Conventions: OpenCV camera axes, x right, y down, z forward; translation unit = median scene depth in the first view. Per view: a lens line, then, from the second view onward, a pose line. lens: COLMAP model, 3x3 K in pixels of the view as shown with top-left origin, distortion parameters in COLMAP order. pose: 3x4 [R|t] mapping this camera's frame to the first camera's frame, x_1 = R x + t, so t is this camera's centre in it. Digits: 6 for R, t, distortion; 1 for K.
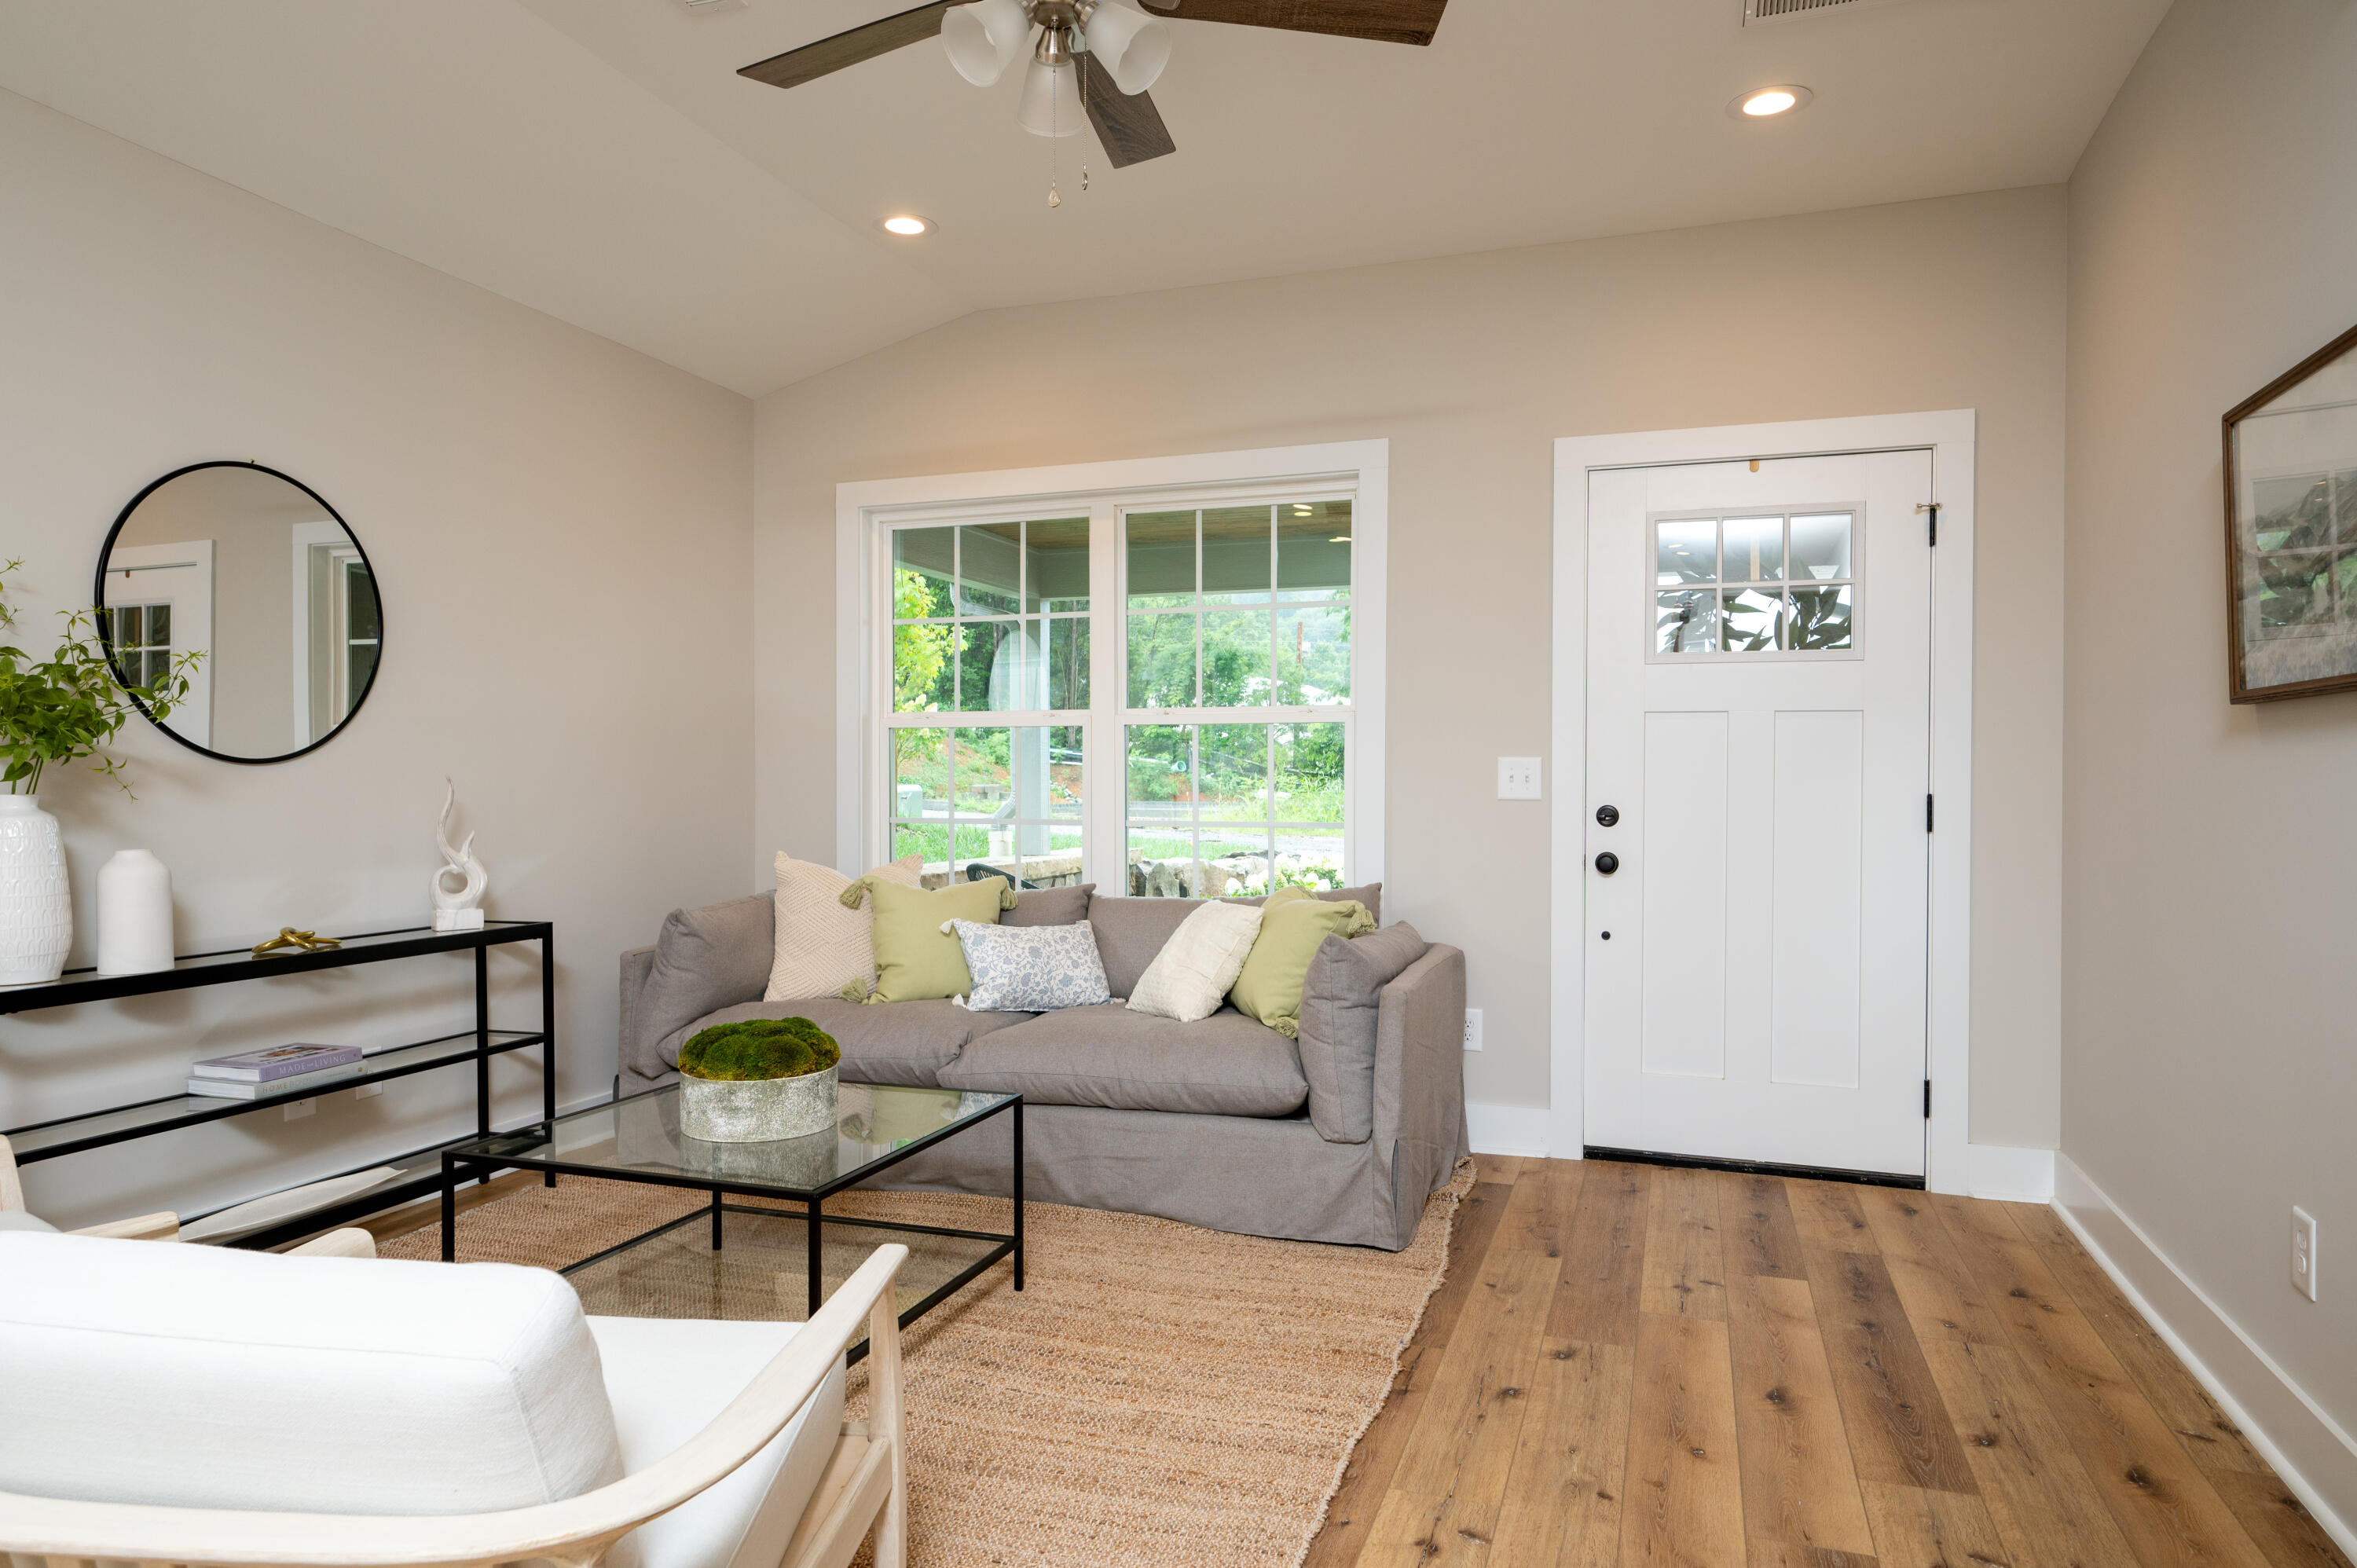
lens RADIAL K [[1413.7, 0, 1171.0], [0, 1413.7, 782.9], [0, 0, 1]] dist [-0.002193, 0.000036]
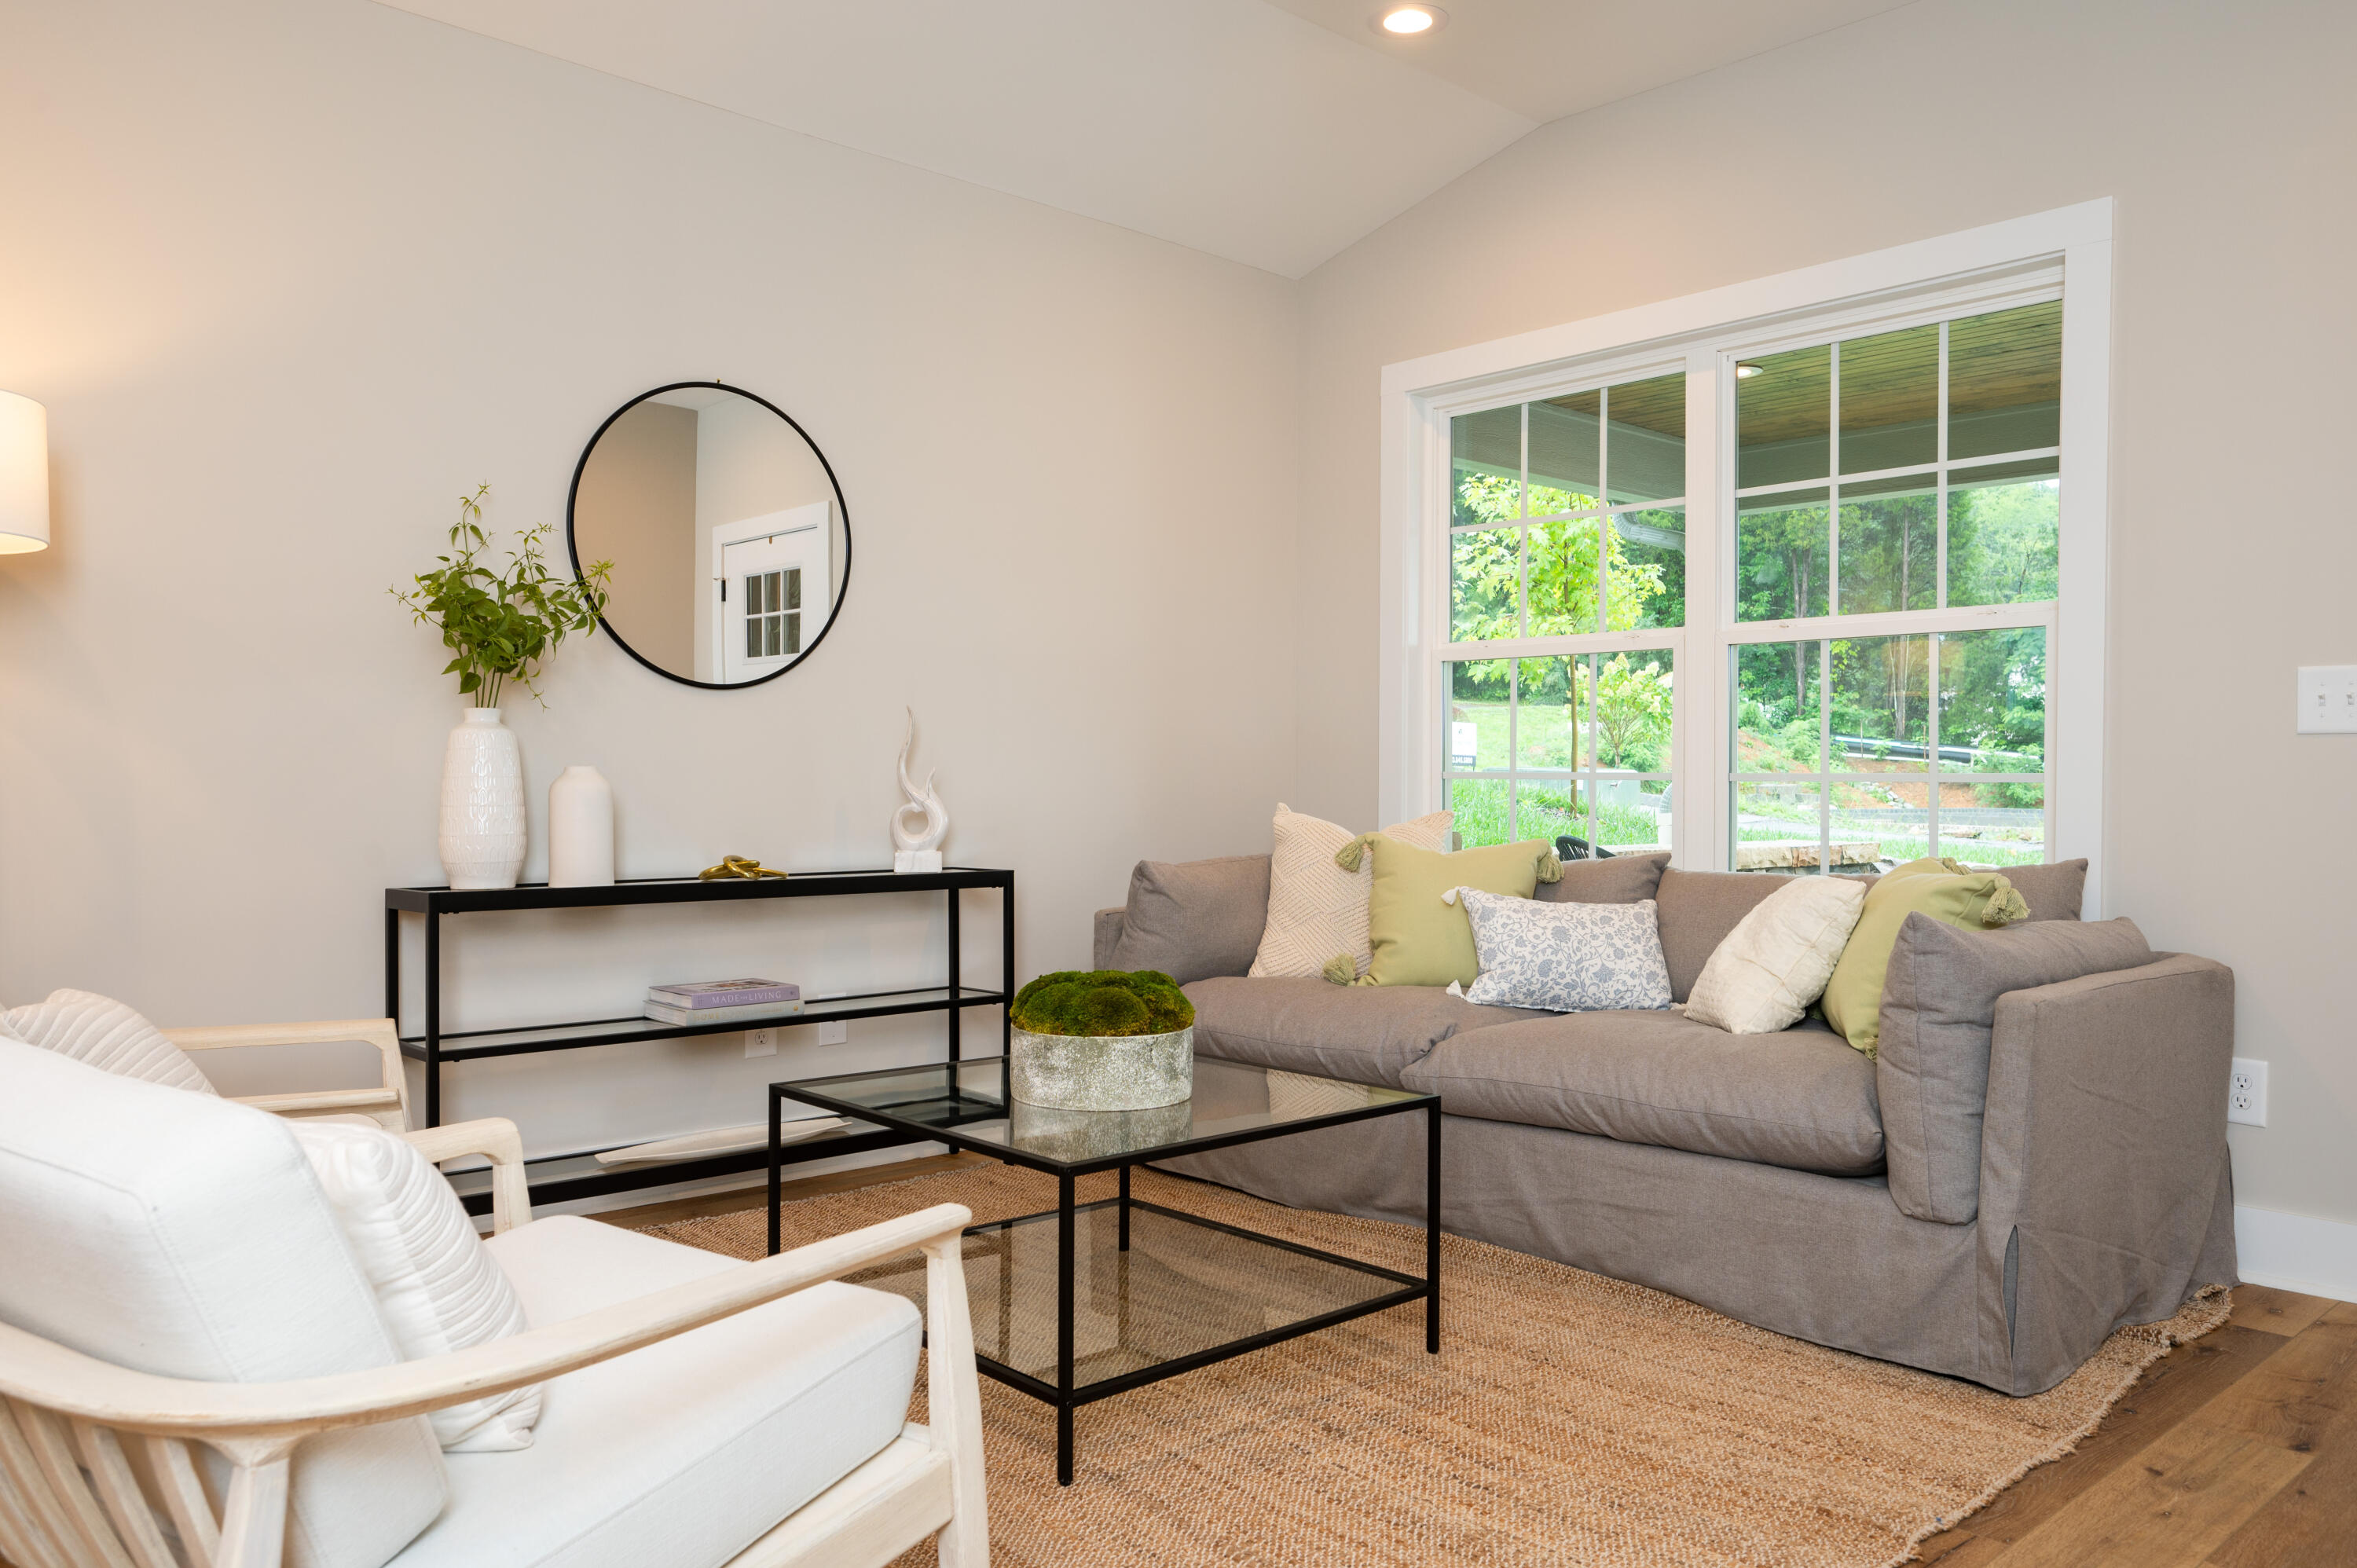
lens RADIAL K [[1669.9, 0, 1178.5], [0, 1669.9, 784.0], [0, 0, 1]] dist [-0.000130, 0.000307]
pose [[0.883004, 0.007601, -0.469304, 0.168783], [-0.008351, 0.999965, 0.000483, 0.046602], [0.469291, 0.003493, 0.883037, 0.122387]]
